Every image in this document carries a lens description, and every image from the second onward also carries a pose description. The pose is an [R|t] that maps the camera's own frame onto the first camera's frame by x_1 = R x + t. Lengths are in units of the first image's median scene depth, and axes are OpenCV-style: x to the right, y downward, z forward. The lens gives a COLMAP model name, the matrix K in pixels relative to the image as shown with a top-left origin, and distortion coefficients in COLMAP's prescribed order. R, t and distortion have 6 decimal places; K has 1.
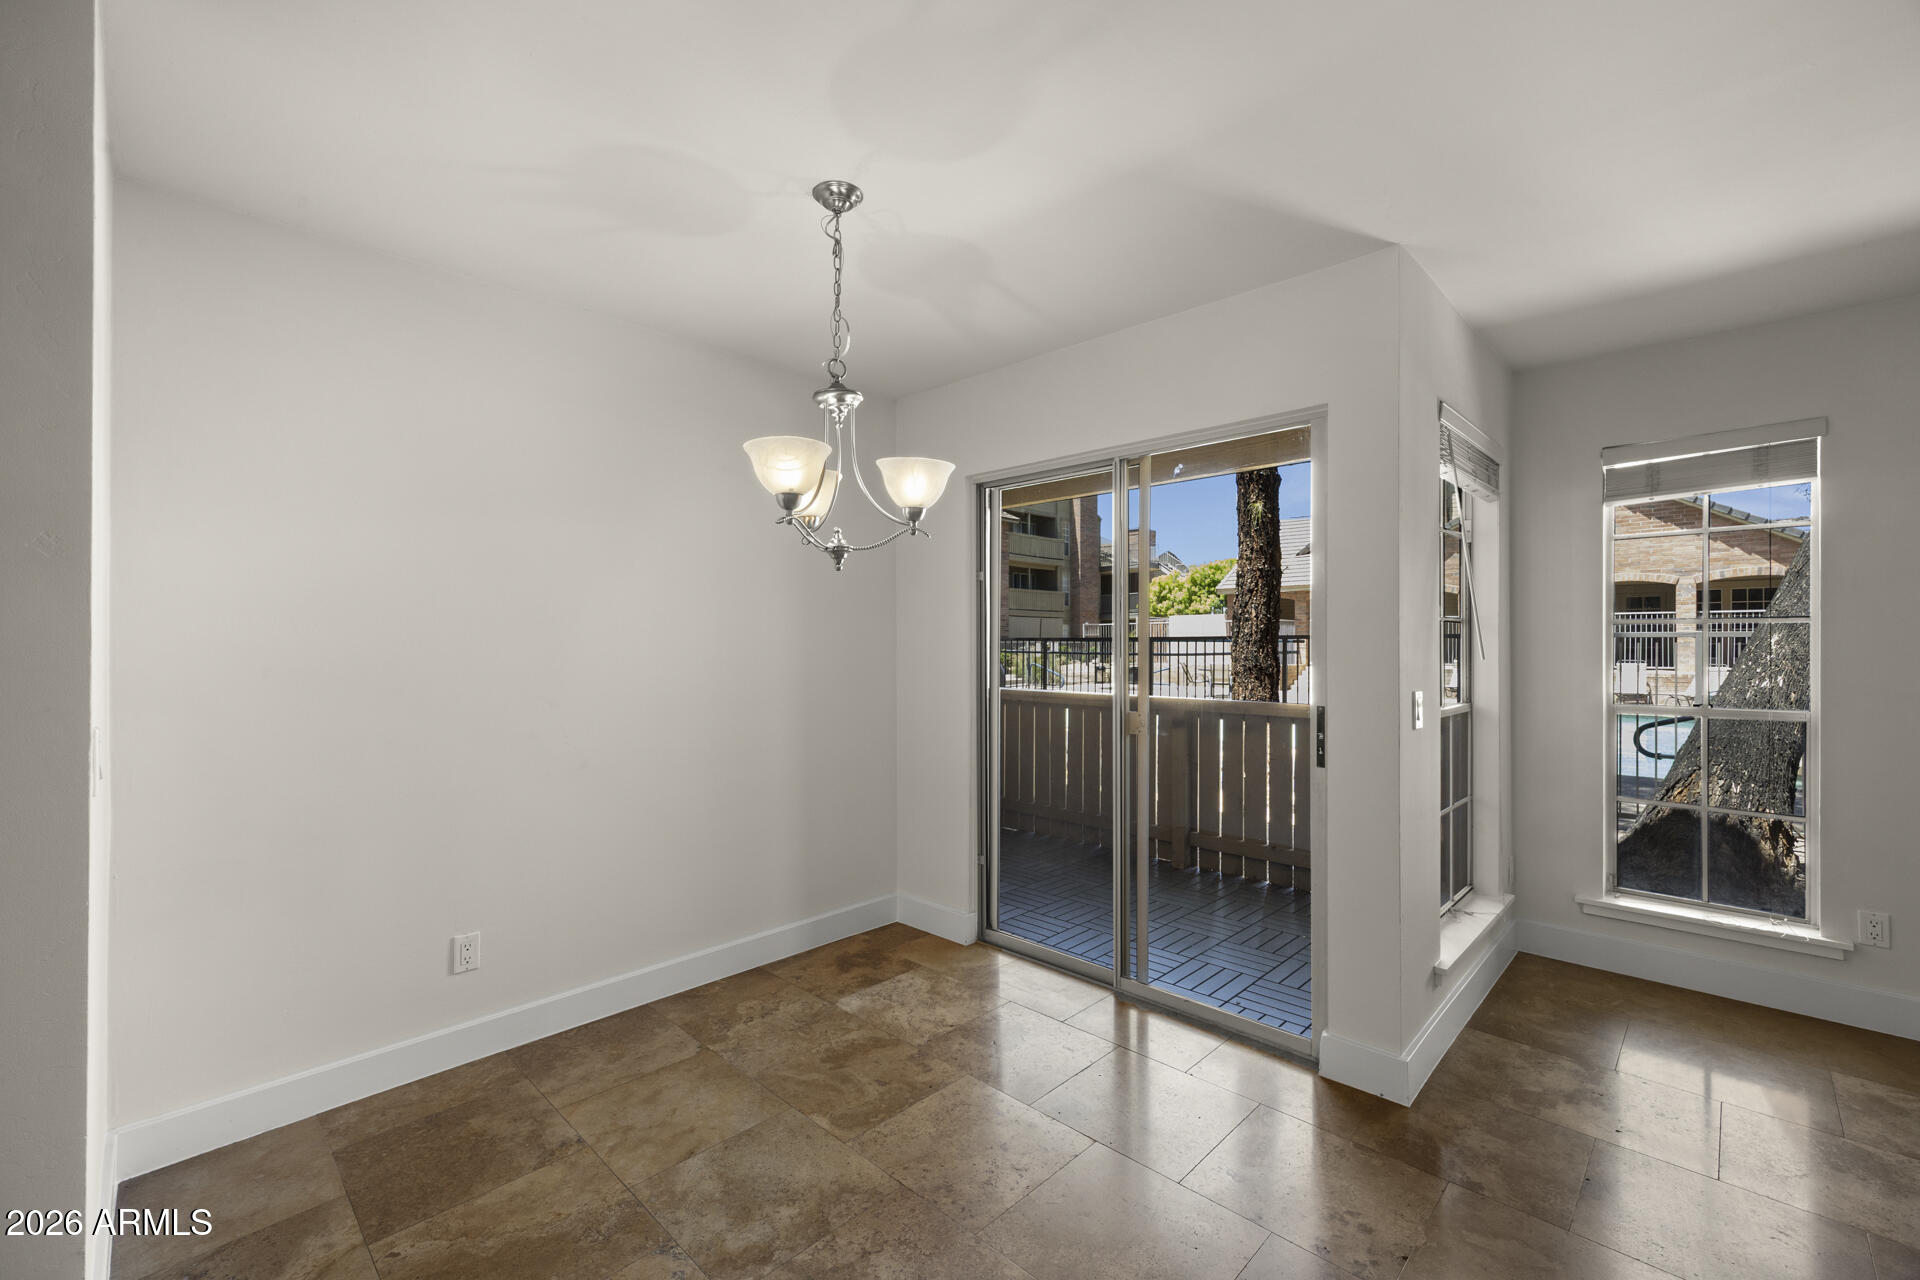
lens RADIAL K [[800.2, 0, 959.9], [0, 800.2, 642.9], [0, 0, 1]] dist [0.003935, 0.000746]
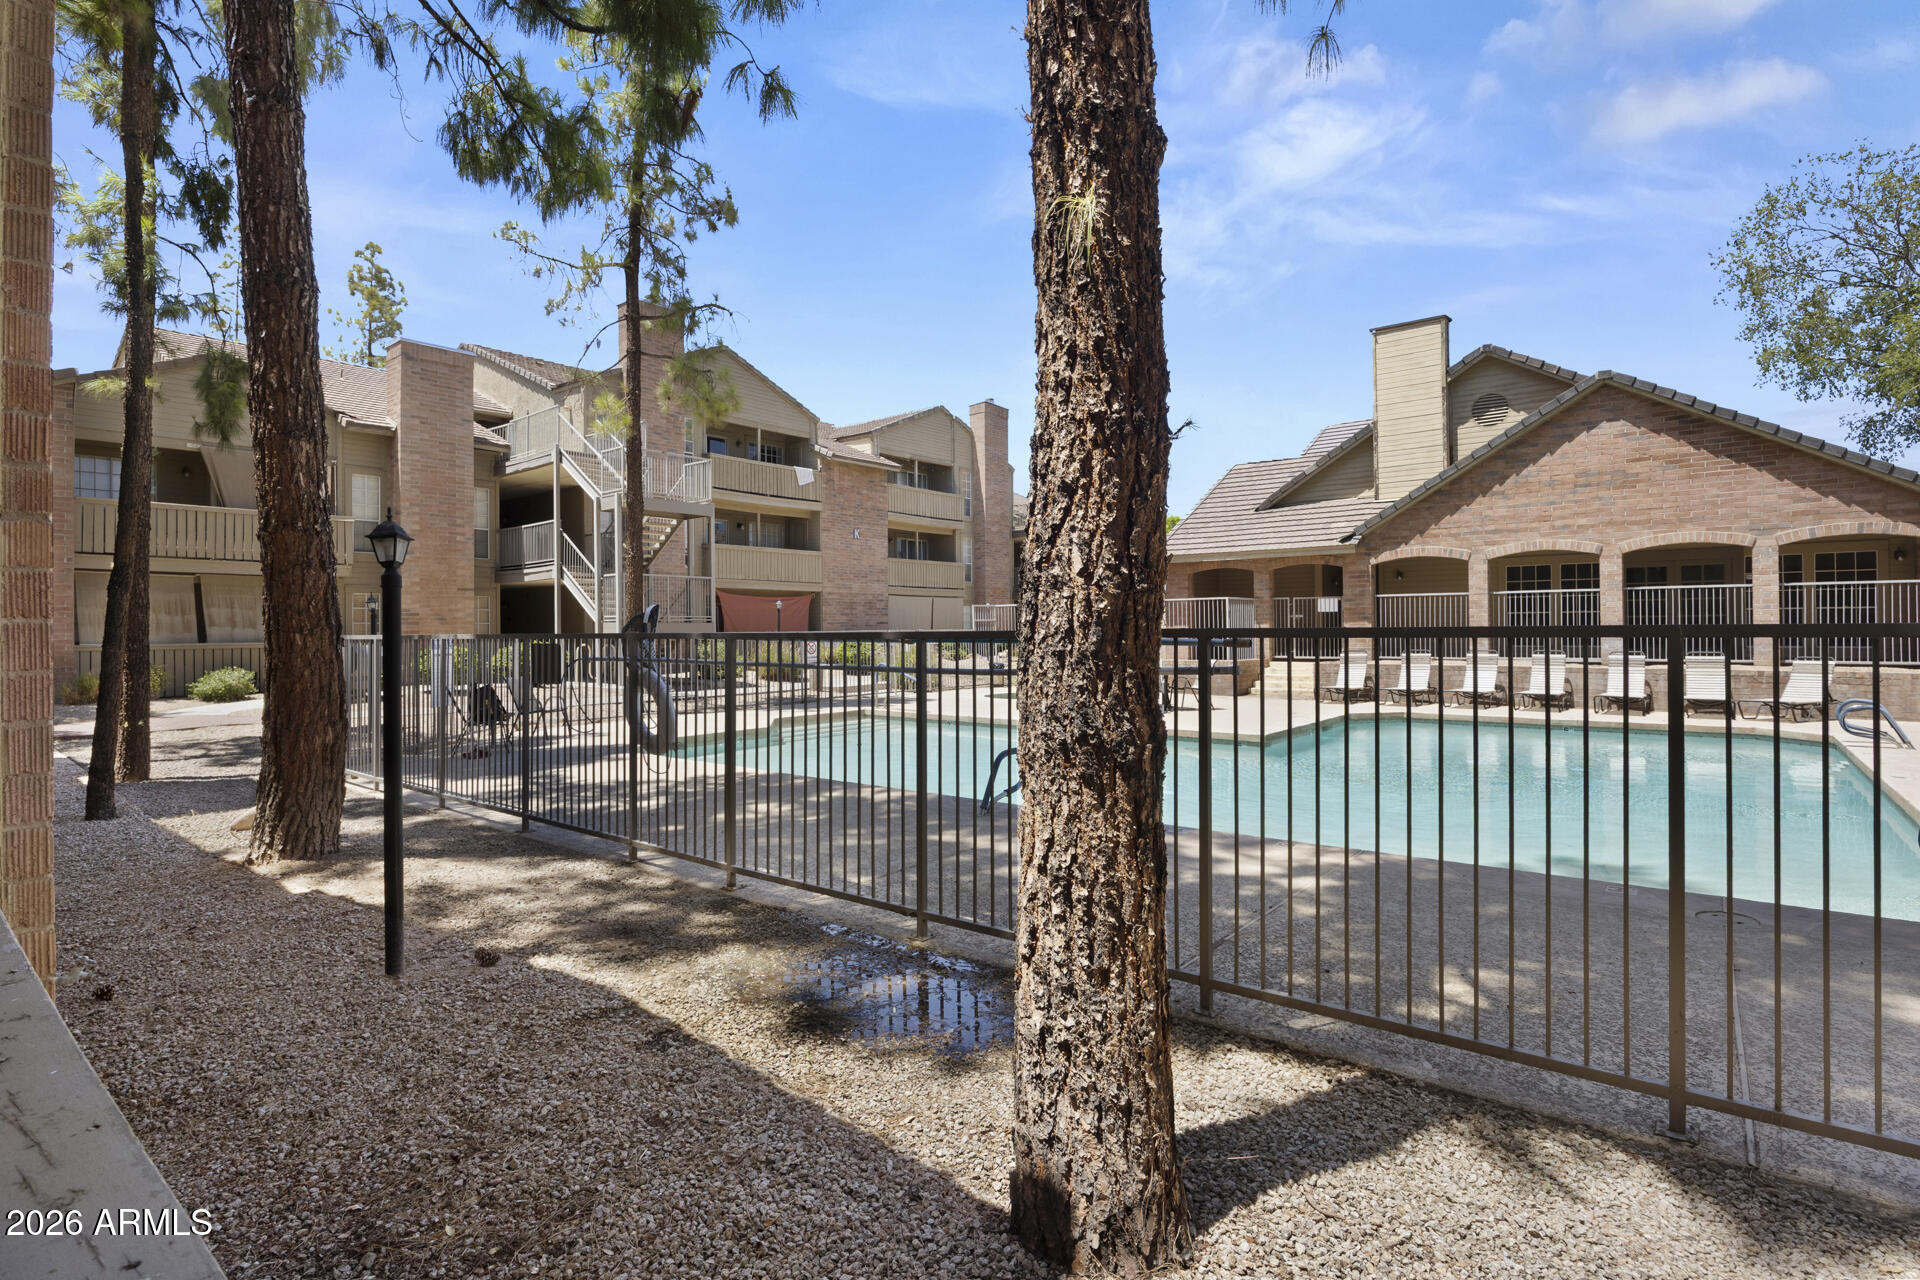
lens RADIAL K [[942.7, 0, 966.9], [0, 942.7, 623.4], [0, 0, 1]] dist [-0.015997, 0.000581]
pose [[0.995499, -0.006958, 0.094512, 0.680465], [0.007462, 0.999960, -0.004973, -0.029656], [-0.094473, 0.005656, 0.995511, 1.519098]]
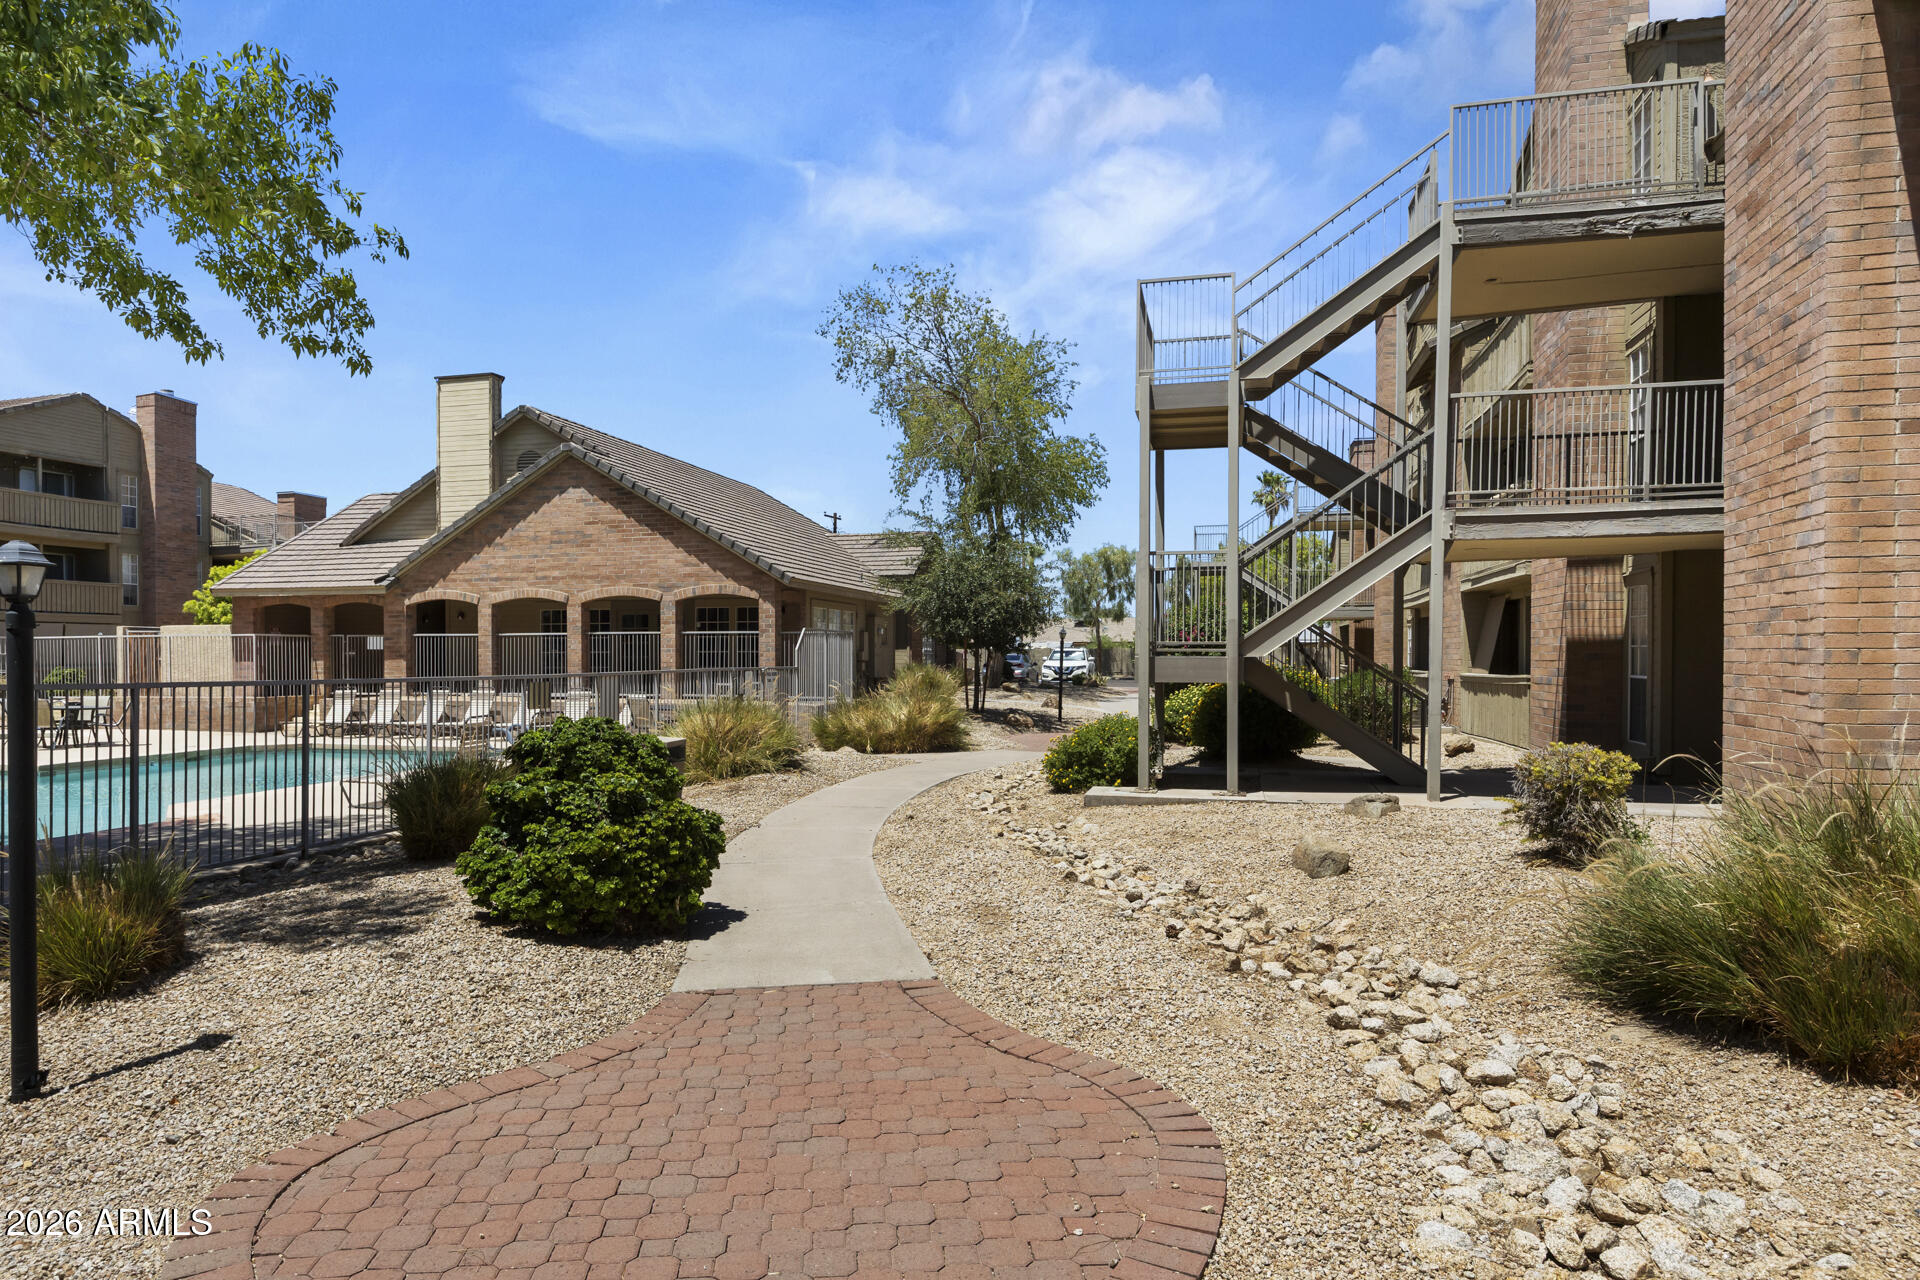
lens RADIAL K [[1104.3, 0, 919.7], [0, 1104.3, 677.2], [0, 0, 1]] dist [-0.000911, 0.000206]
pose [[0.870808, -0.010439, 0.491513, 3.657371], [0.000281, 0.999785, 0.020735, -0.094953], [-0.491624, -0.017918, 0.870623, -1.396424]]
